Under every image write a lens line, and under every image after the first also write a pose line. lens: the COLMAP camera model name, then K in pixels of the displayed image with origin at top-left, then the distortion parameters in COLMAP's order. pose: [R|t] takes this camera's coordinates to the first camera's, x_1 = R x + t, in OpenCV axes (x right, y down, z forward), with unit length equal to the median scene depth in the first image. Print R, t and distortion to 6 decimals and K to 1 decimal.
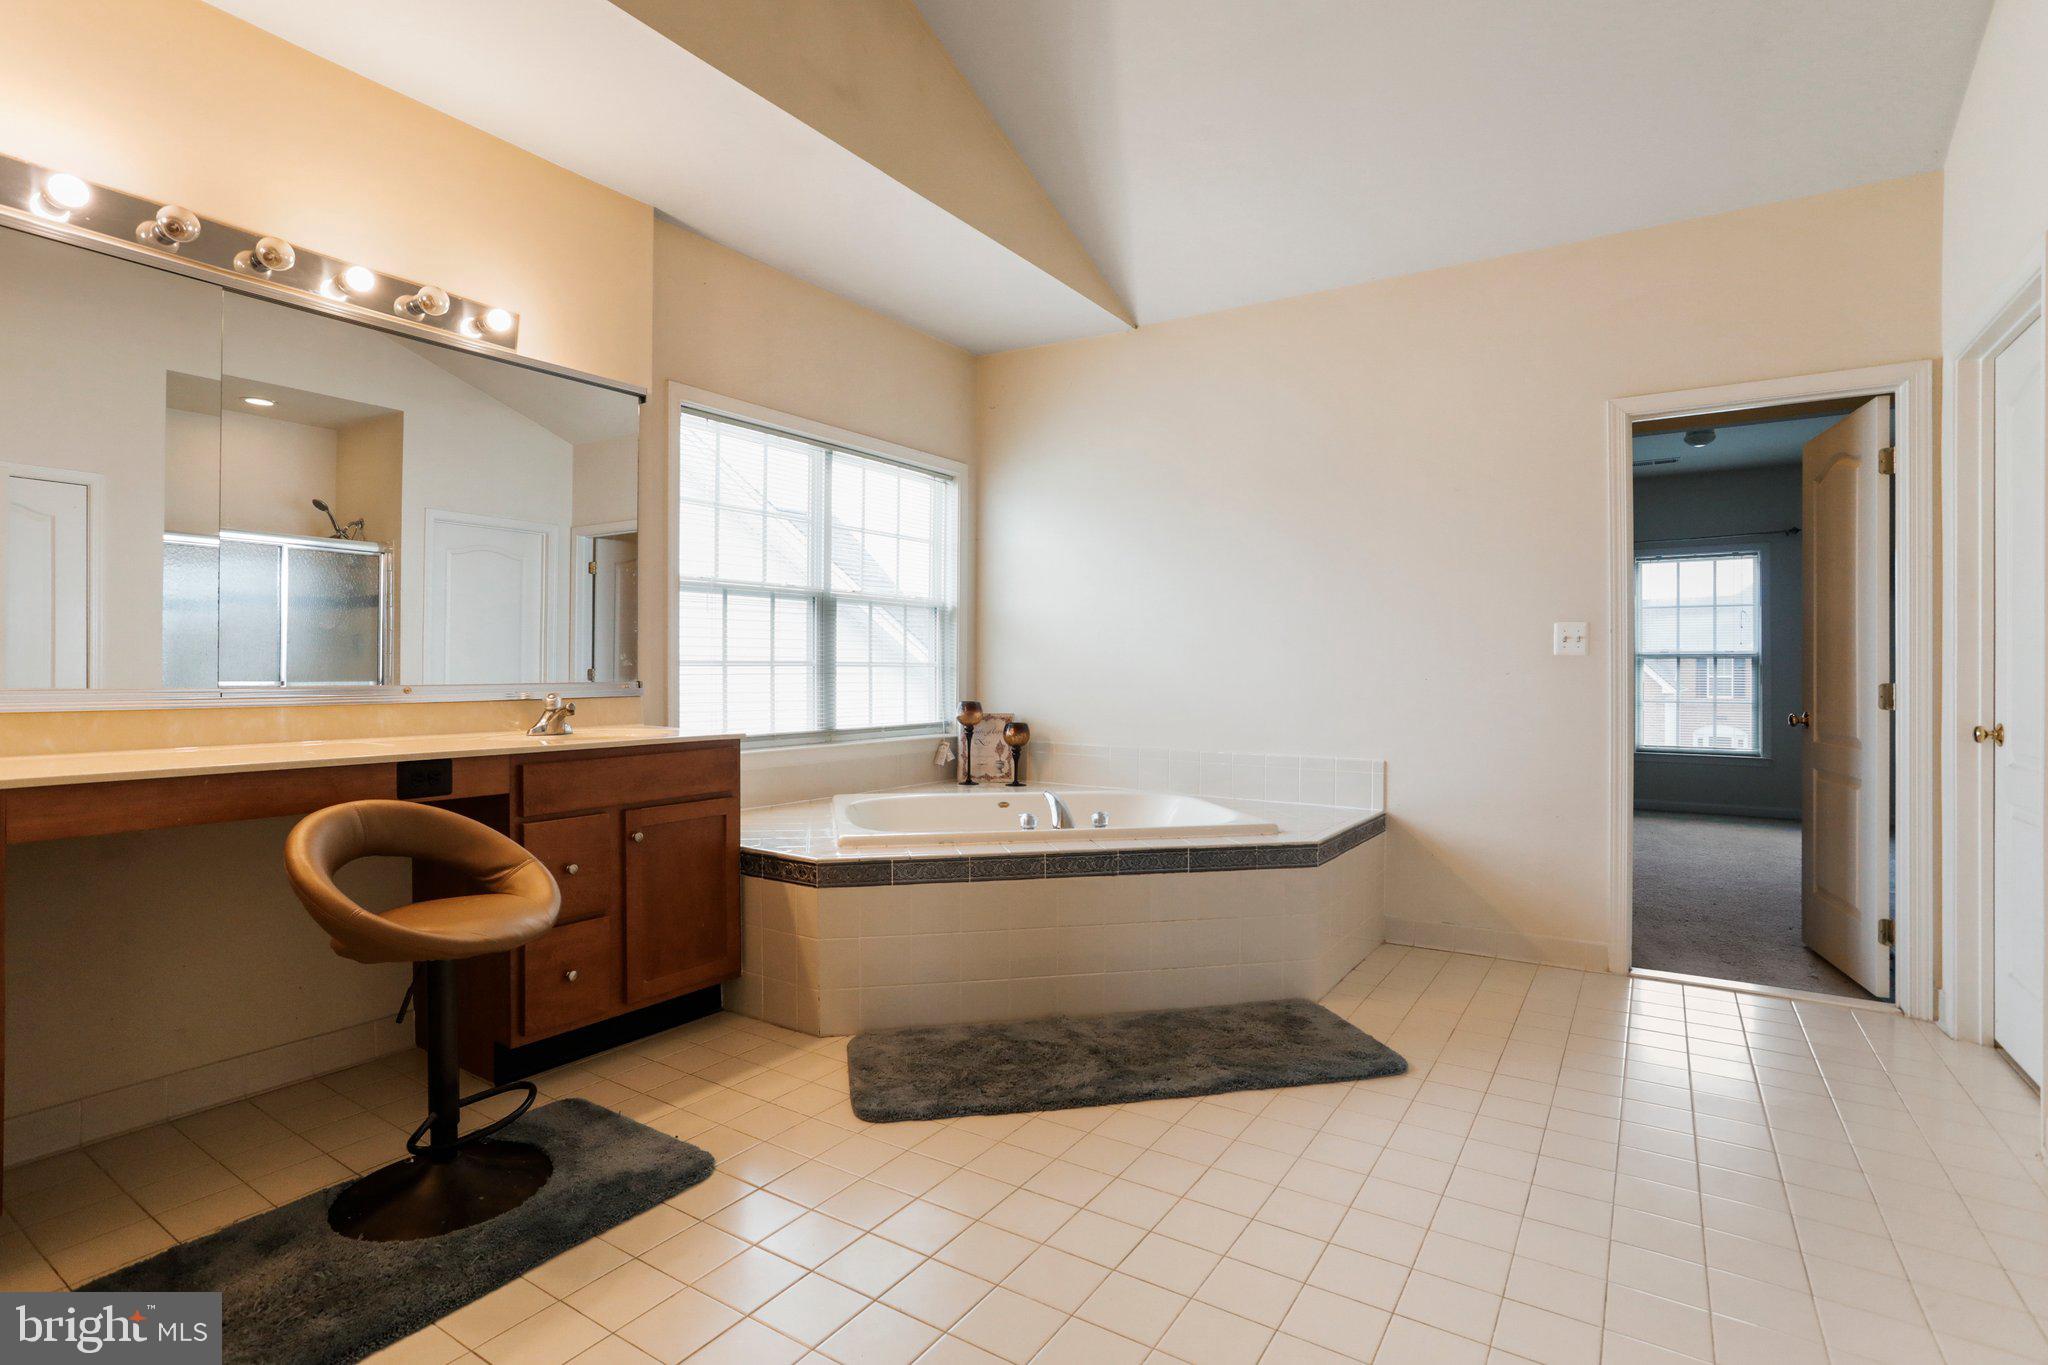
lens RADIAL K [[996.4, 0, 1023.9], [0, 996.4, 675.8], [0, 0, 1]] dist [-0.023820, -0.000188]
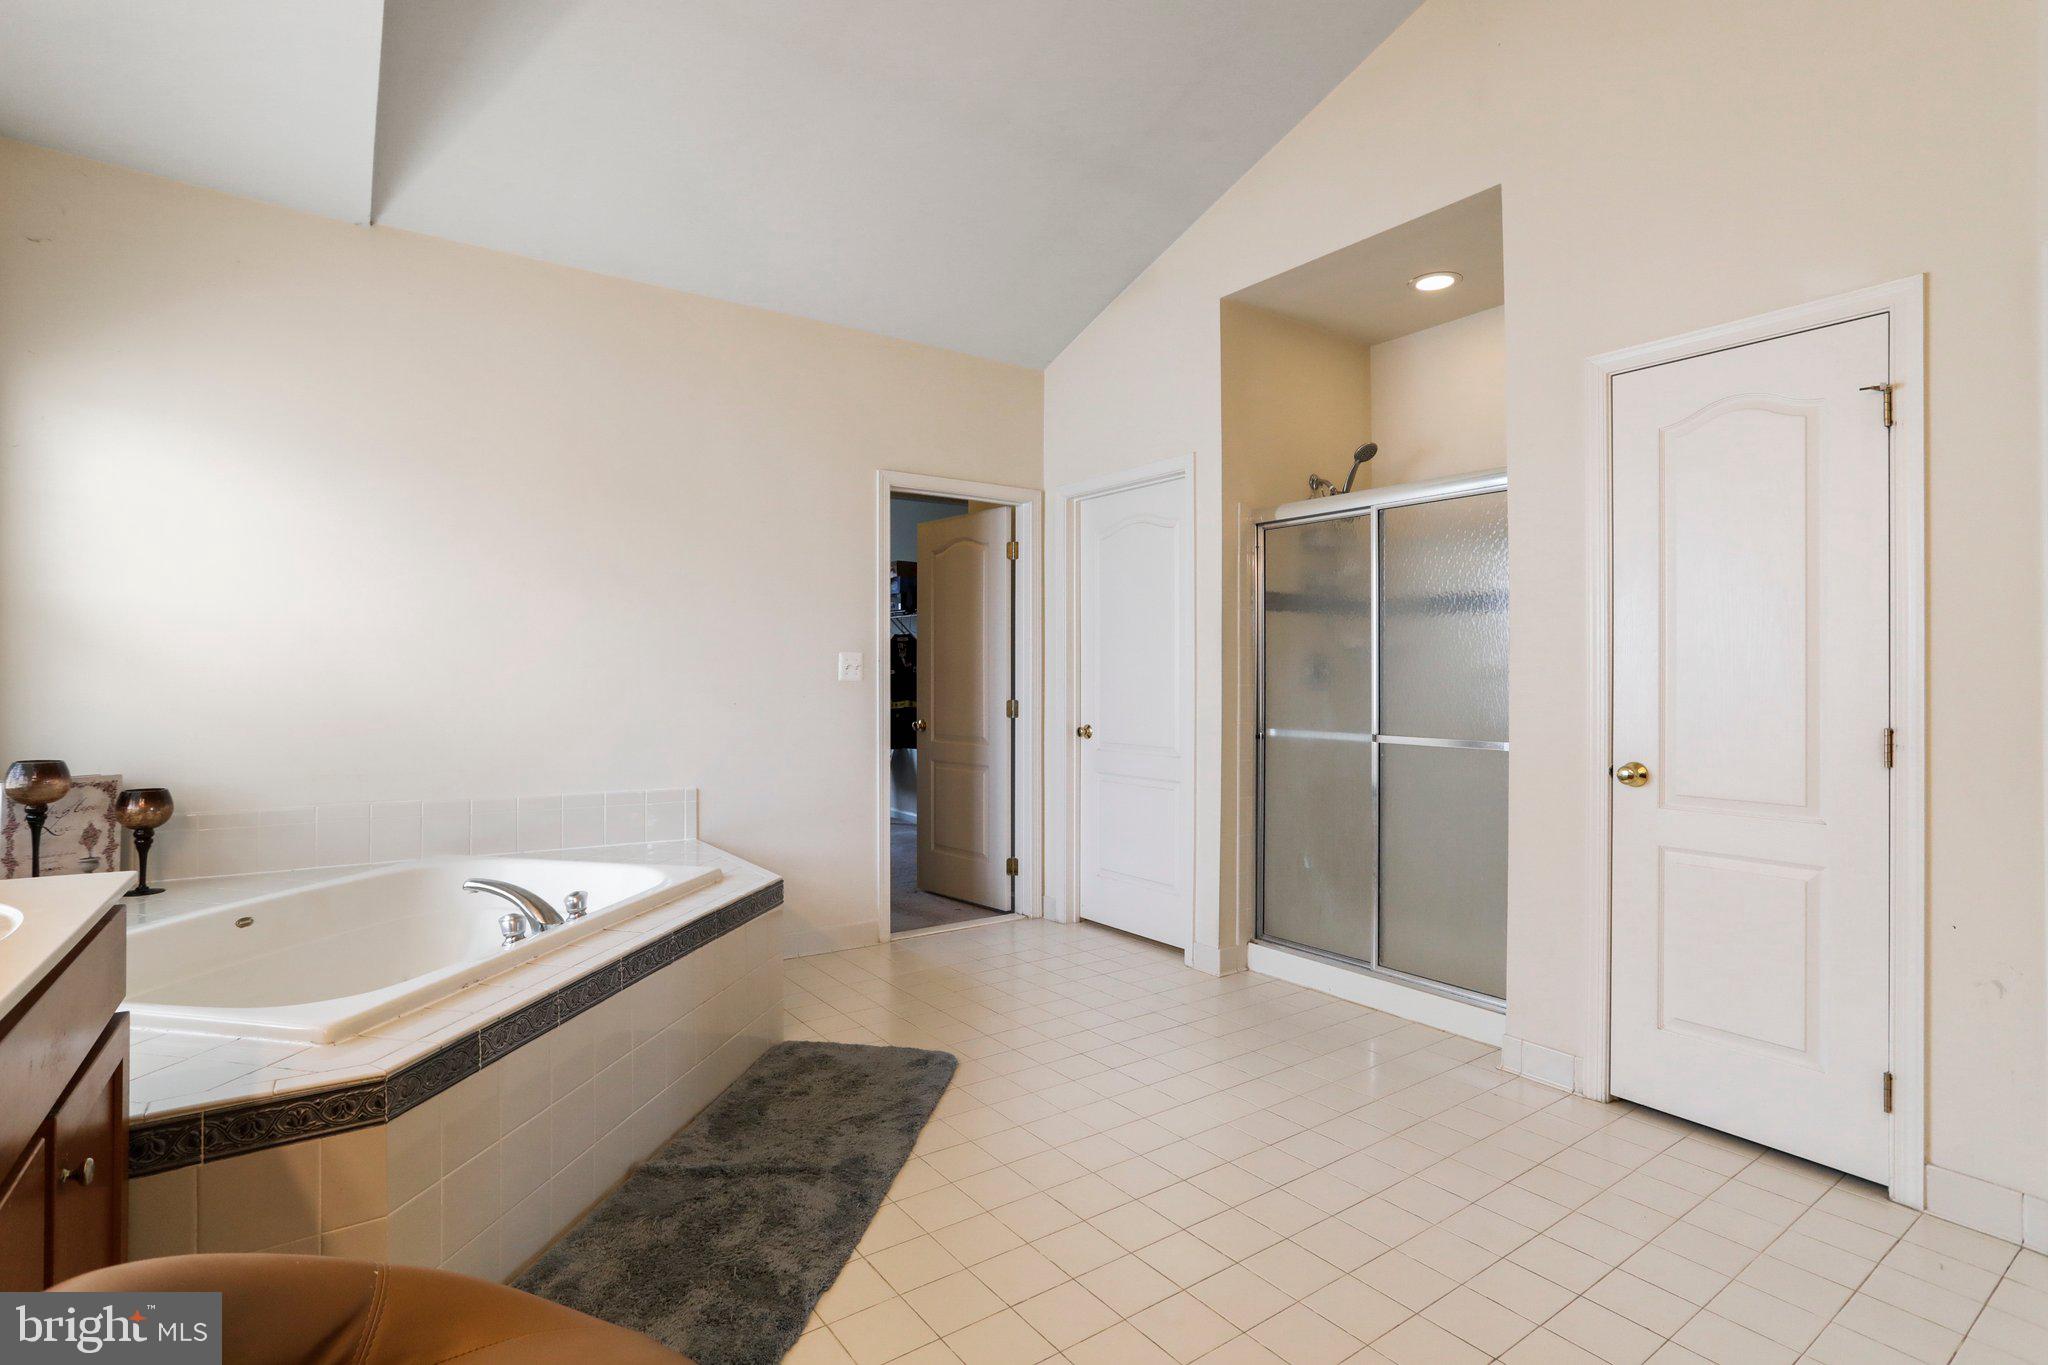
lens RADIAL K [[996.4, 0, 1023.9], [0, 996.4, 675.8], [0, 0, 1]] dist [-0.023820, -0.000188]
pose [[0.371435, -0.006149, 0.928439, -0.521234], [-0.002260, 0.999969, 0.007527, -0.040175], [-0.928456, -0.004894, 0.371409, 0.411319]]
